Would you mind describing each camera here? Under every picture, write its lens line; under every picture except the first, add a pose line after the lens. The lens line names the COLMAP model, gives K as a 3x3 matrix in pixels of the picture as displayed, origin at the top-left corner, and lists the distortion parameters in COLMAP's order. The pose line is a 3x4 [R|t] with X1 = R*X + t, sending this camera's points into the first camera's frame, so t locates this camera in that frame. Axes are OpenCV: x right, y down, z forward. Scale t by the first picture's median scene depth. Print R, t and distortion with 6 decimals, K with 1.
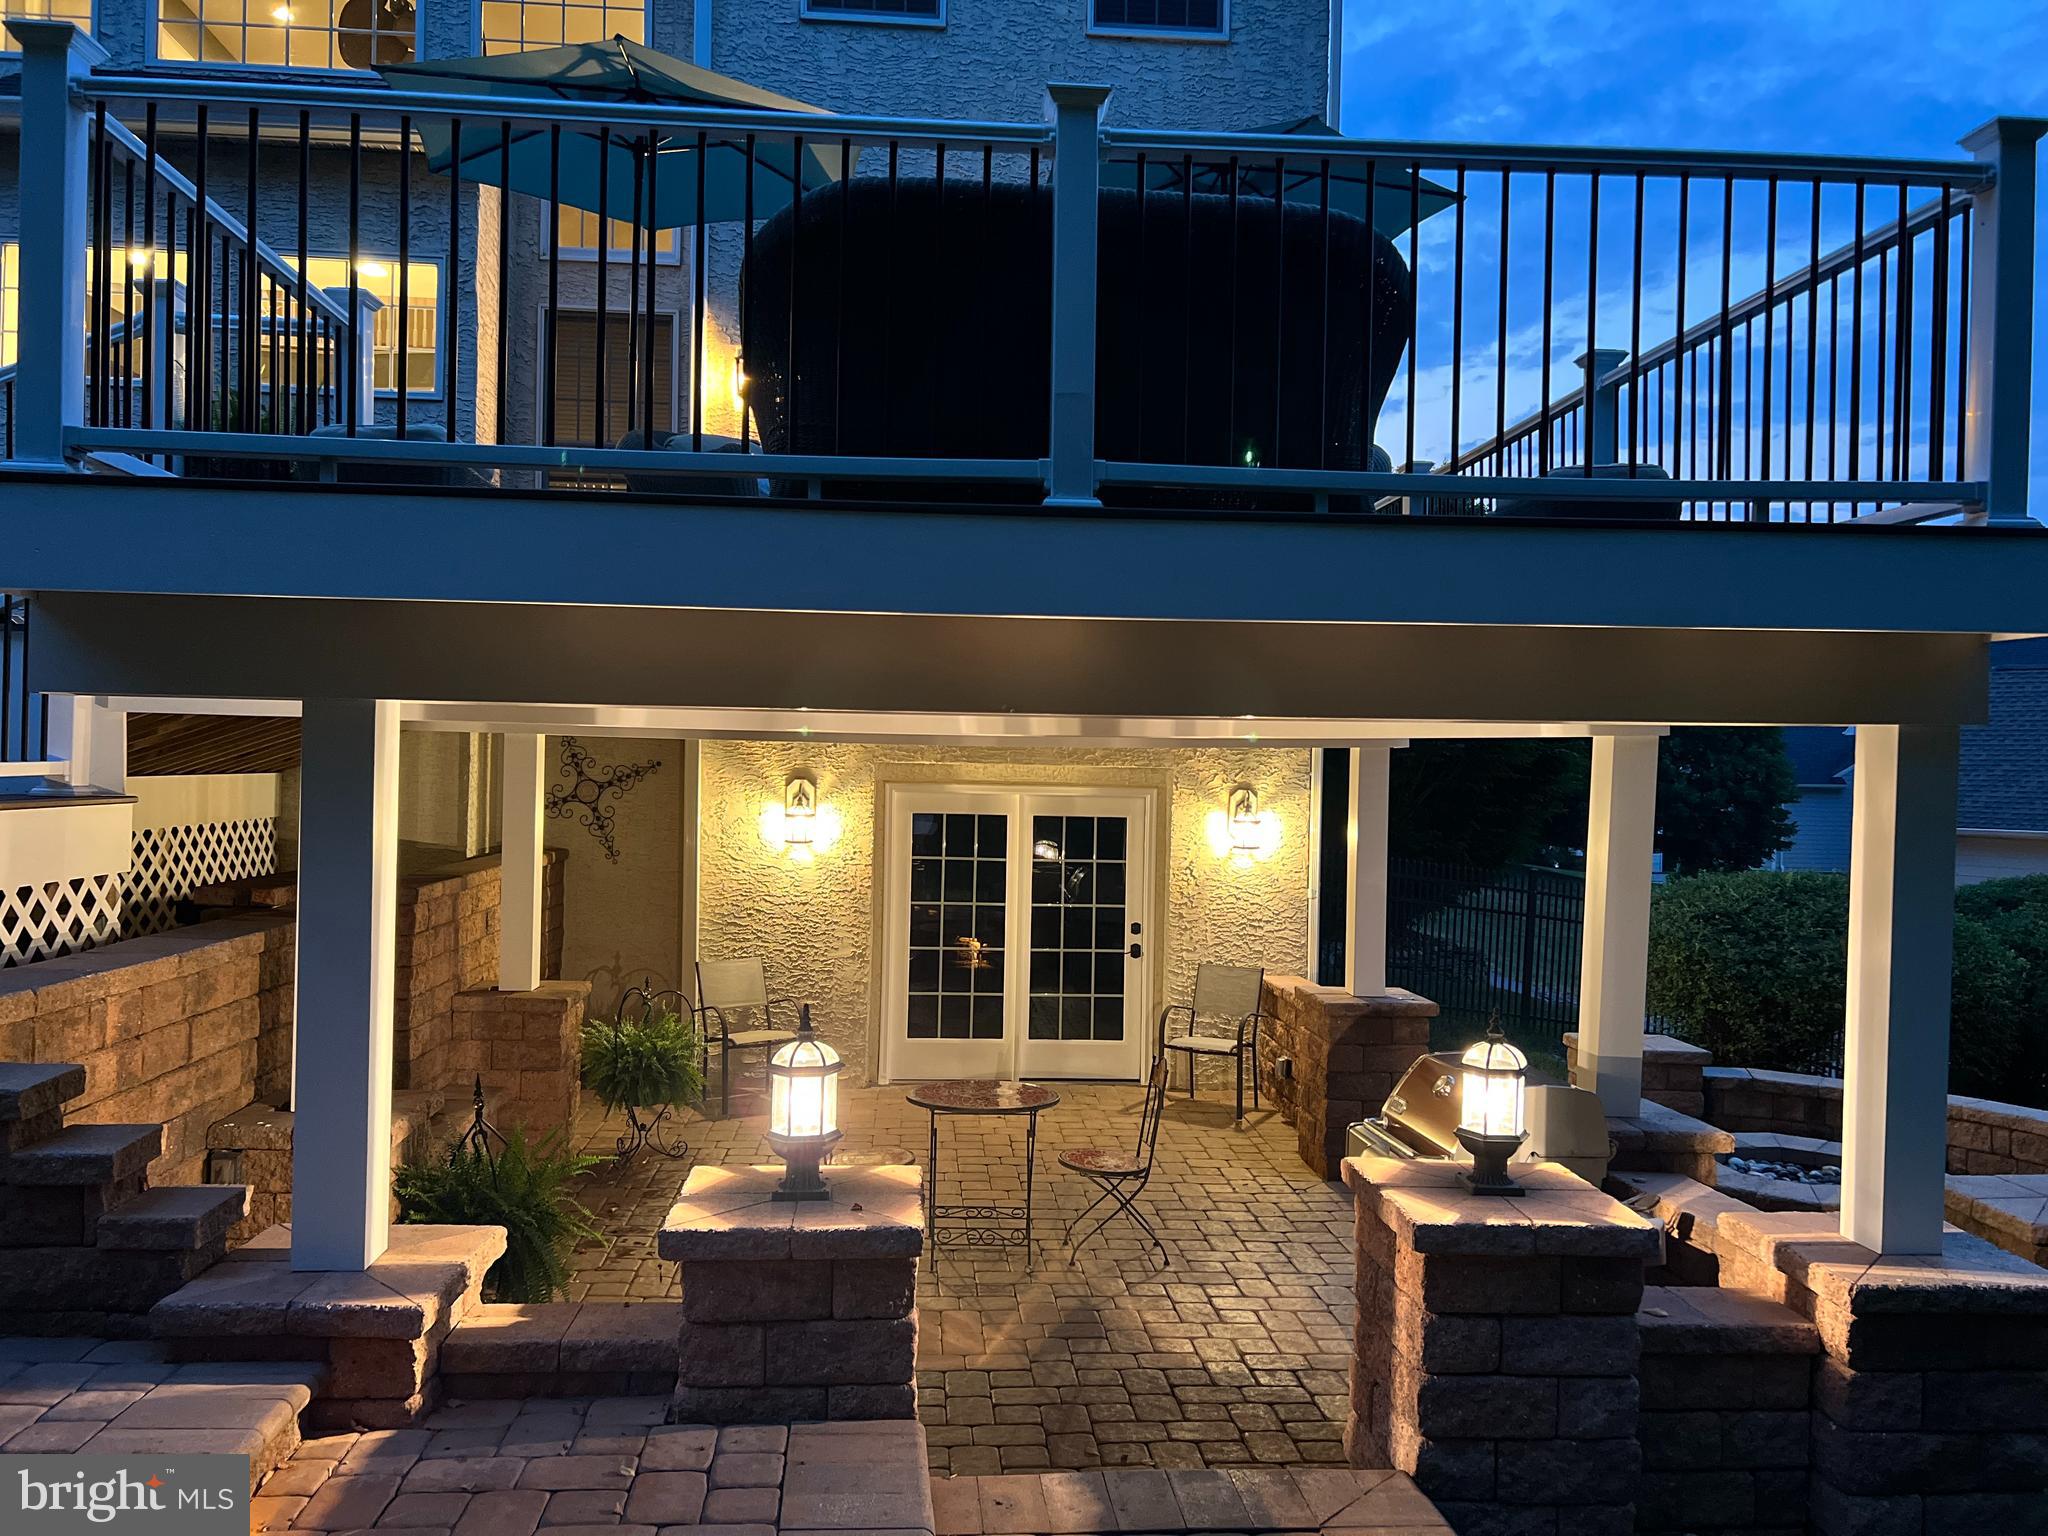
lens RADIAL K [[1548.0, 0, 1023.0], [0, 1548.0, 768.1], [0, 0, 1]] dist [0.056958, -0.060797]
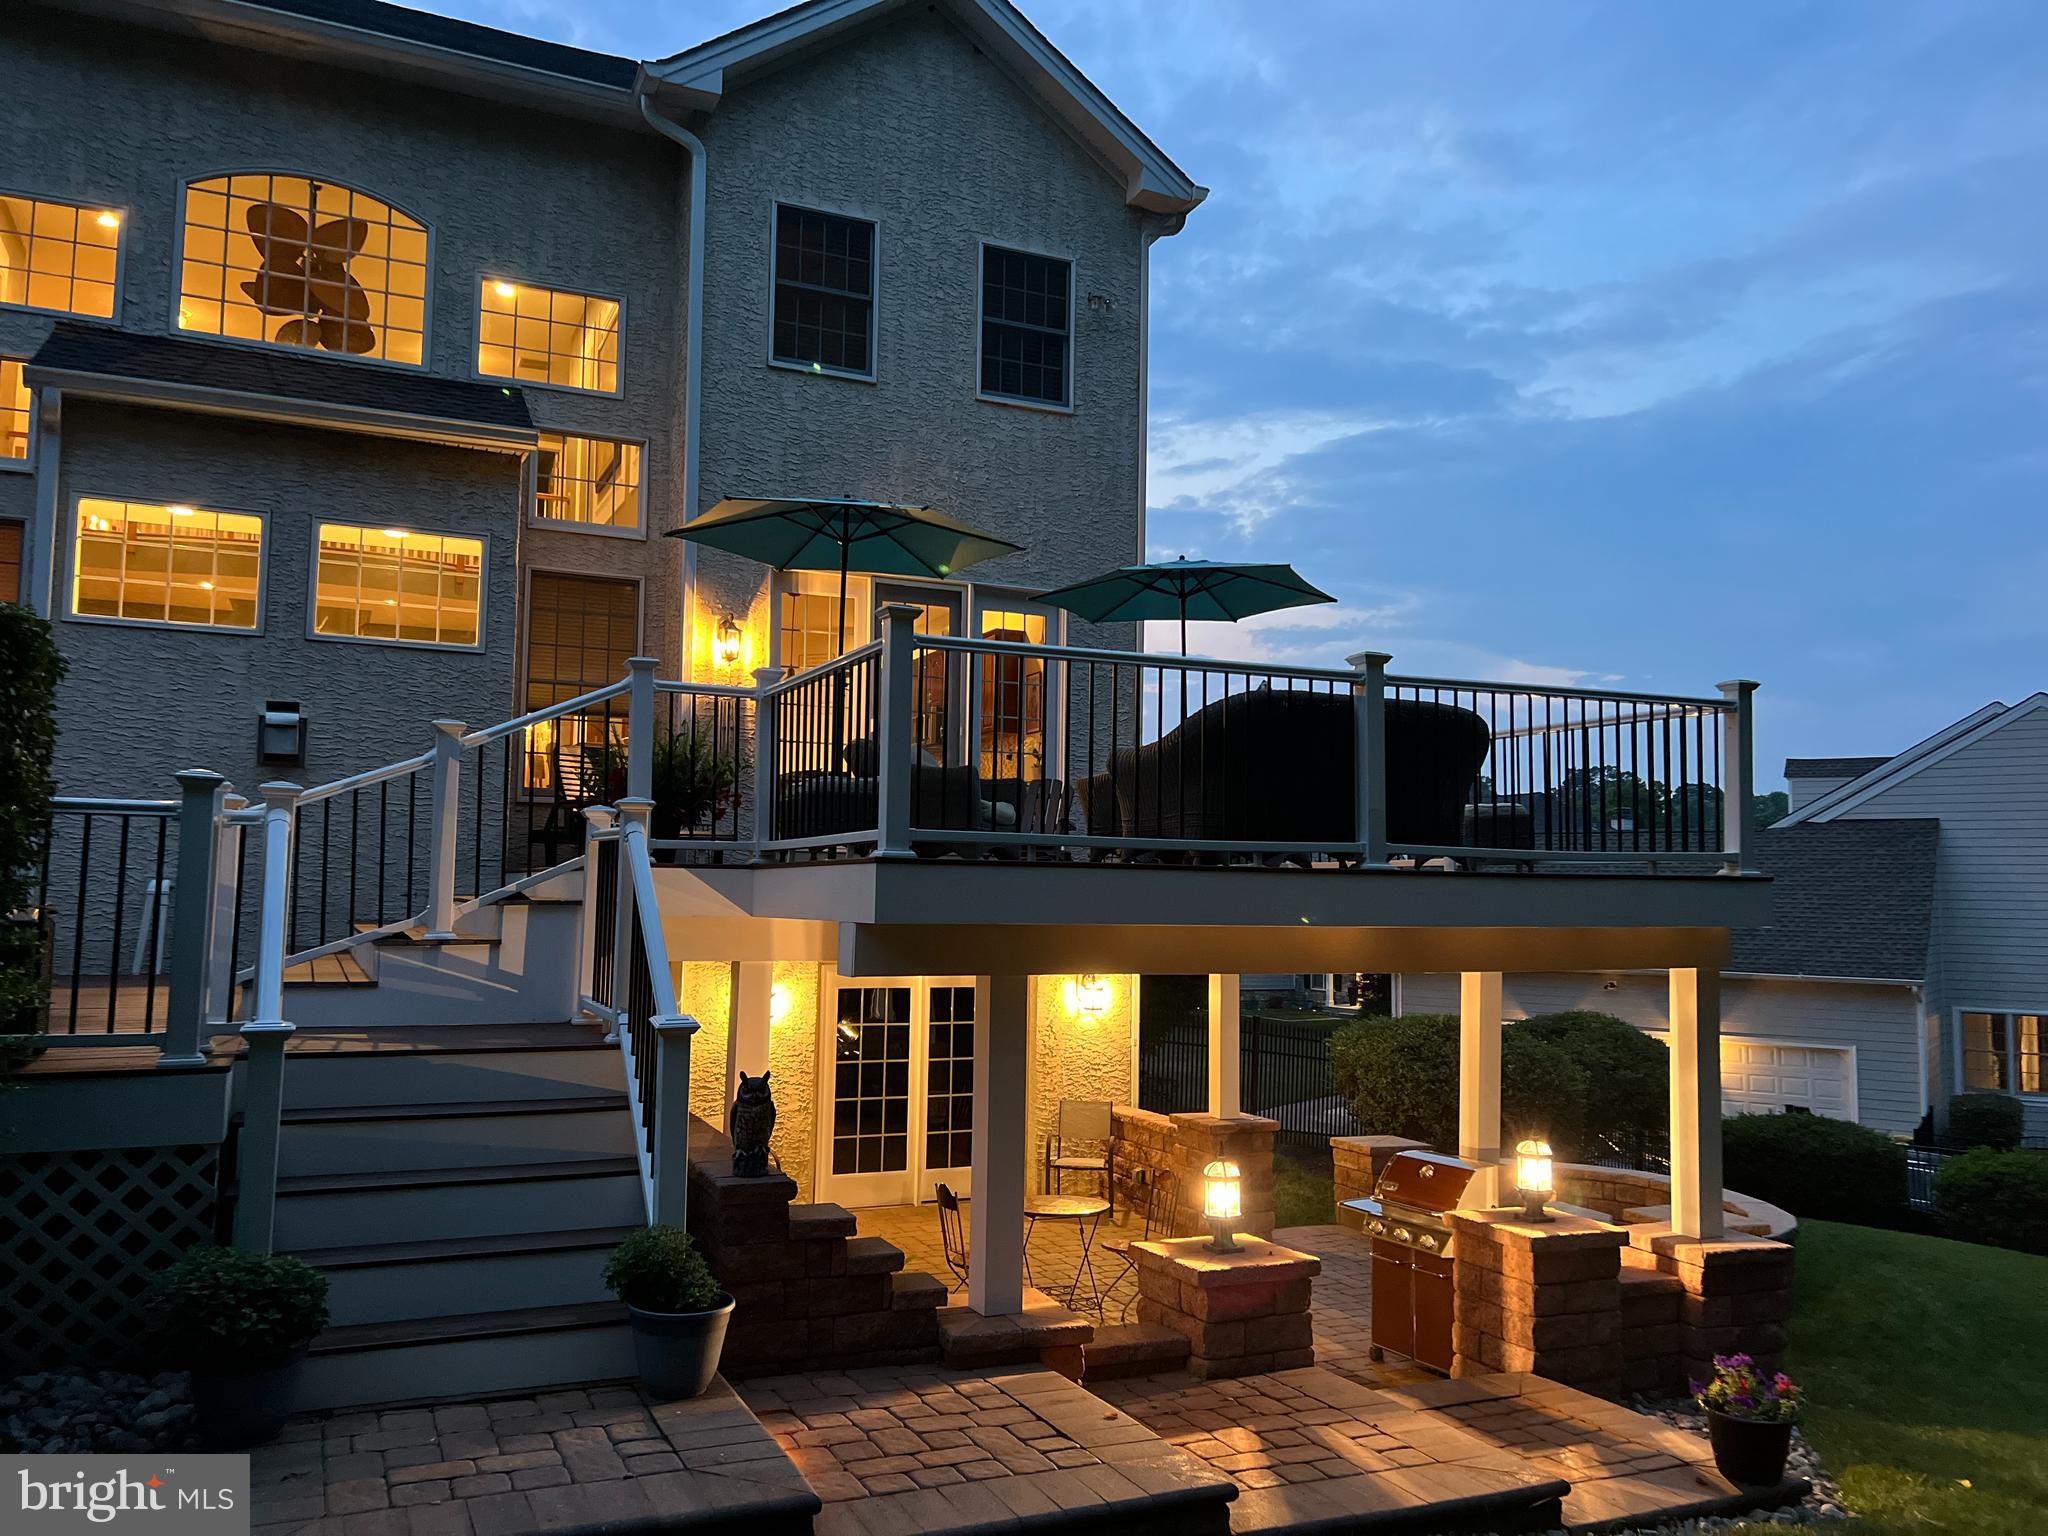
lens RADIAL K [[1548.0, 0, 1023.6], [0, 1548.0, 769.5], [0, 0, 1]] dist [0.056958, -0.060797]
pose [[0.938430, 0.023315, 0.344683, -0.916999], [0.003907, 0.996940, -0.078072, -0.123431], [-0.345449, 0.074612, 0.935467, -0.571995]]
